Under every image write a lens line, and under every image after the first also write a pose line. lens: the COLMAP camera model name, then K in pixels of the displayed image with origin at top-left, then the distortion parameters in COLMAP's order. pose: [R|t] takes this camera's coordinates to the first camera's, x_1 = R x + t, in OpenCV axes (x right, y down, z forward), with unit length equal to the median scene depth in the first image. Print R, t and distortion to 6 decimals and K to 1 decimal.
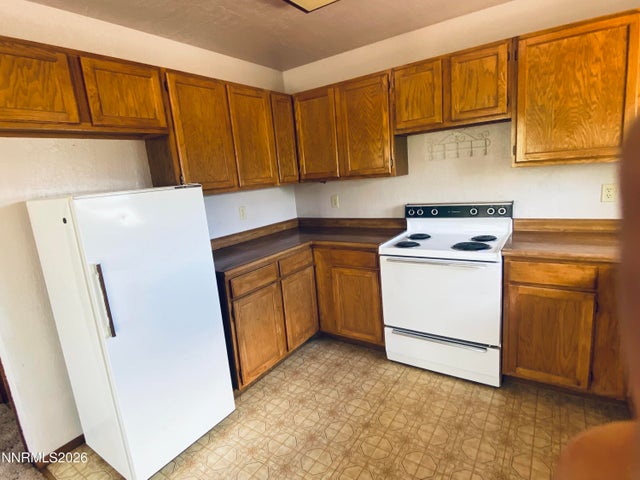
lens RADIAL K [[332.2, 0, 320.5], [0, 332.2, 232.6], [0, 0, 1]] dist [-0.001463, -0.000324]
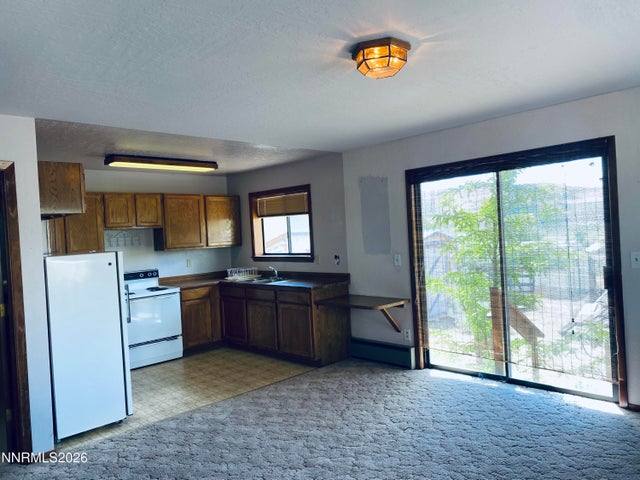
lens RADIAL K [[488.5, 0, 320.0], [0, 488.5, 240.0], [0, 0, 1]] dist [0.043830, -0.000229]
pose [[0.205532, 0.056004, 0.977047, -2.314807], [0.215656, 0.971228, -0.101036, 0.268199], [-0.954594, 0.231472, 0.187541, -0.534434]]
